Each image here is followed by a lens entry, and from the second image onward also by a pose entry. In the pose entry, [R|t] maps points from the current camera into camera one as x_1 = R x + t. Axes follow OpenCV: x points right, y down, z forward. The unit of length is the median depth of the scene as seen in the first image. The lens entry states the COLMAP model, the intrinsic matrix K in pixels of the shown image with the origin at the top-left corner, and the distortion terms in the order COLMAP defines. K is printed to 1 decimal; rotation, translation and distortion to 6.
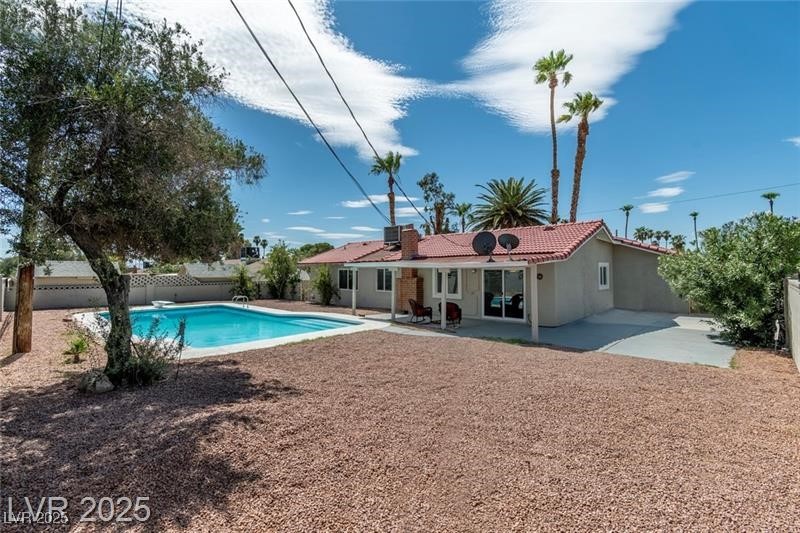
lens RADIAL K [[356.4, 0, 400.0], [0, 356.4, 266.5], [0, 0, 1]] dist [-0.002676, -0.000711]
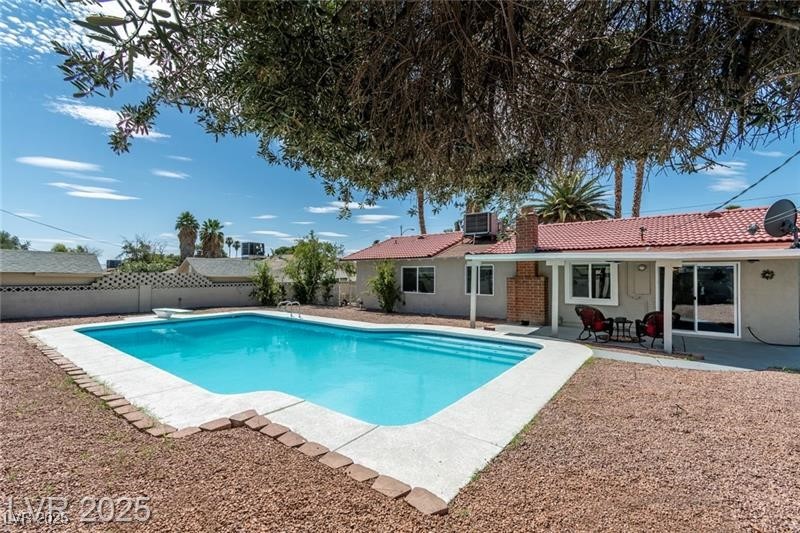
lens RADIAL K [[337.7, 0, 400.0], [0, 337.7, 266.5], [0, 0, 1]] dist [-0.001112, -0.000241]
pose [[0.993999, 0.011400, 0.108792, -0.260994], [-0.009867, 0.999844, -0.014625, 0.017819], [-0.108942, 0.013464, 0.993957, 0.259902]]
